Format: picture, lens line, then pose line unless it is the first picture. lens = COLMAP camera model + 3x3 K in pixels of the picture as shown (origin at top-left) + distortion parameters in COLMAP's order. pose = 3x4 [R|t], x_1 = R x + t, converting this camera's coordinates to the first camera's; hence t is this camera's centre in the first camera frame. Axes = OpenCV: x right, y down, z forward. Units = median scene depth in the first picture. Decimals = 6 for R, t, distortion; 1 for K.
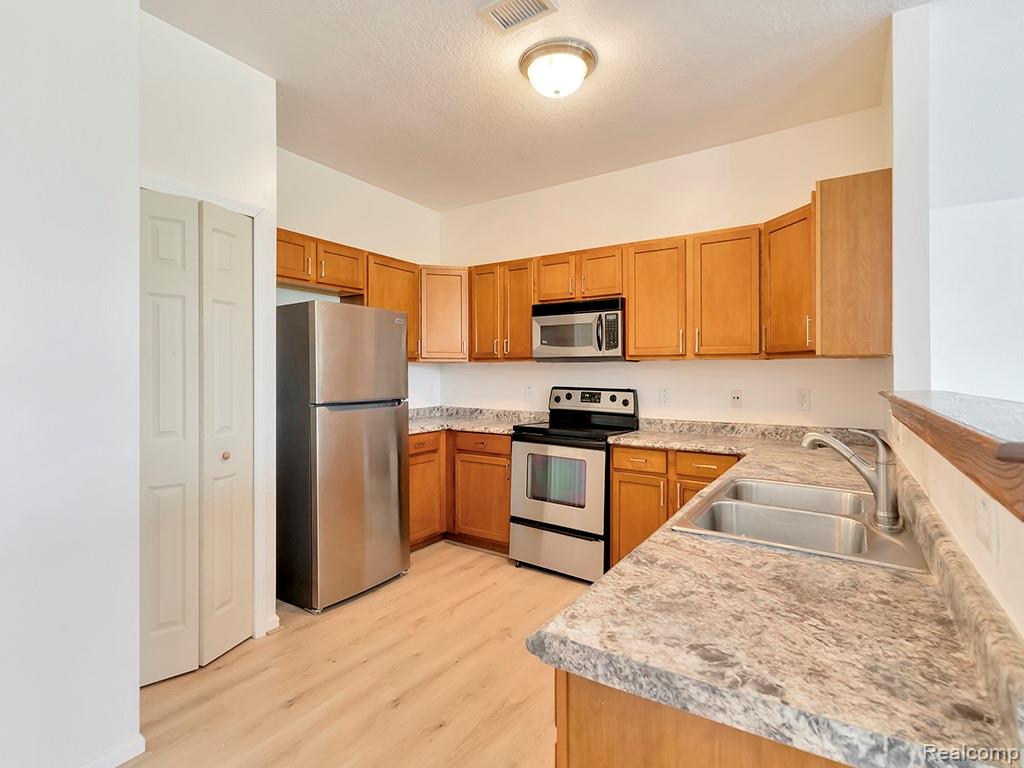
lens RADIAL K [[500.2, 0, 514.7], [0, 500.2, 379.8], [0, 0, 1]] dist [0.002789, -0.000510]
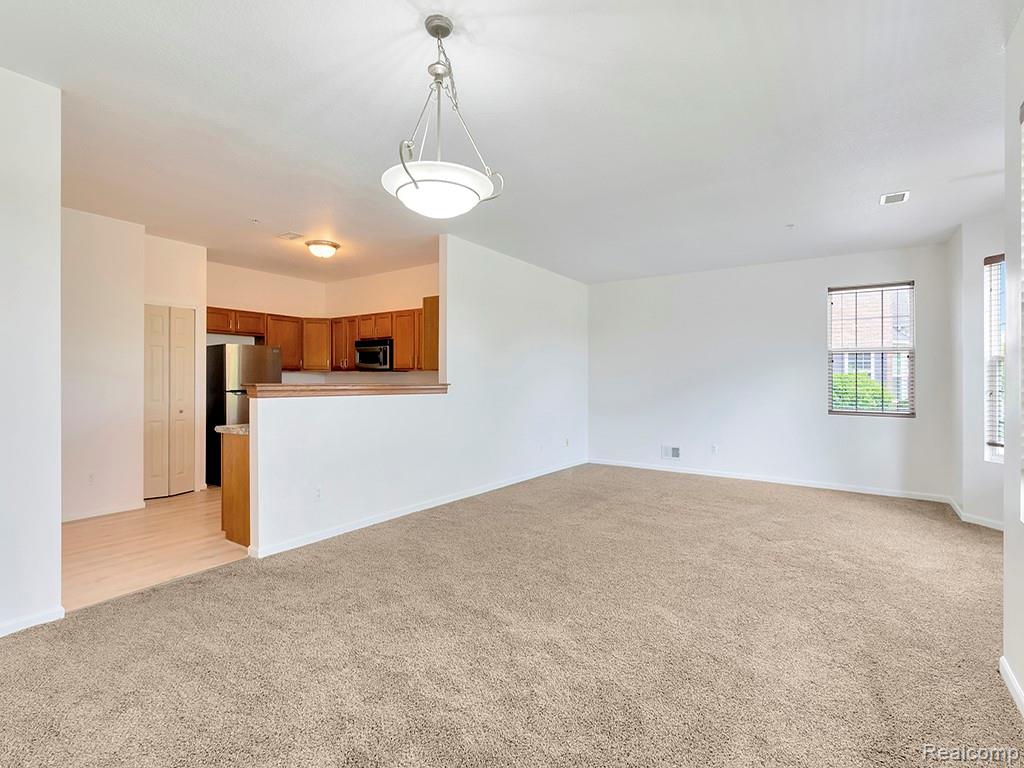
lens RADIAL K [[500.2, 0, 514.7], [0, 500.2, 379.8], [0, 0, 1]] dist [0.002789, -0.000510]
pose [[0.999288, 0.004468, -0.037475, 0.746650], [-0.005092, 0.999850, -0.016583, 0.024203], [0.037395, 0.016762, 0.999160, -0.896947]]
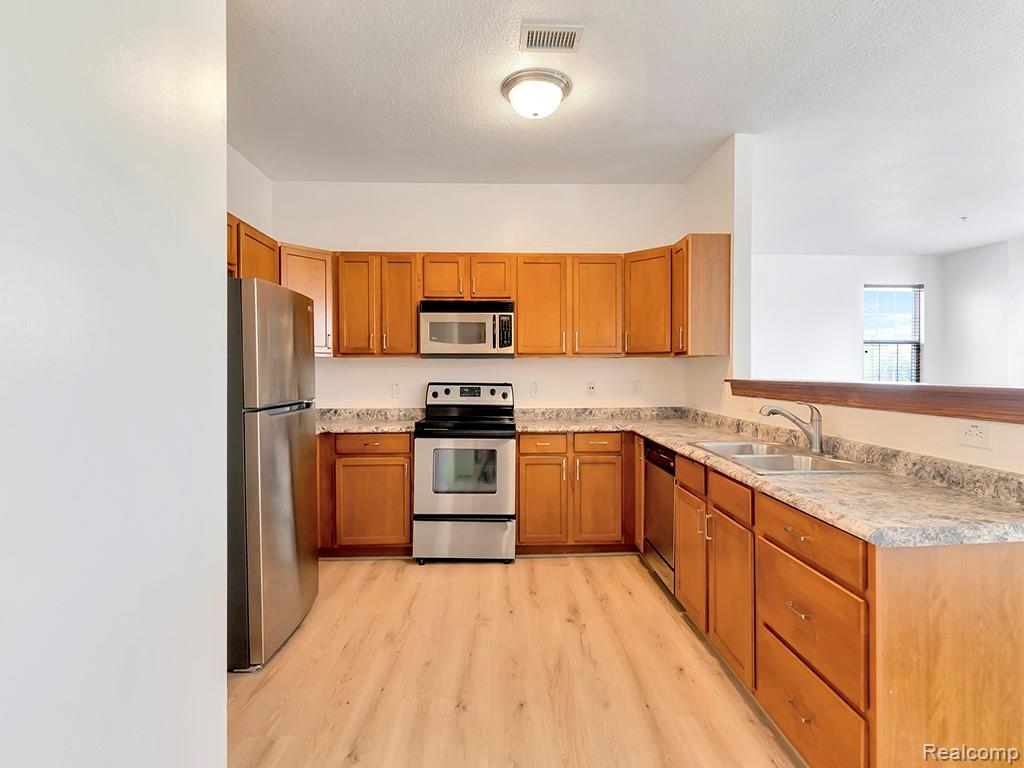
lens RADIAL K [[500.2, 0, 514.7], [0, 500.2, 379.8], [0, 0, 1]] dist [0.002789, -0.000510]
pose [[0.811459, -0.016268, 0.584183, -0.420868], [0.012366, 0.999867, 0.010667, -0.000590], [-0.584279, -0.001431, 0.811552, 0.088639]]
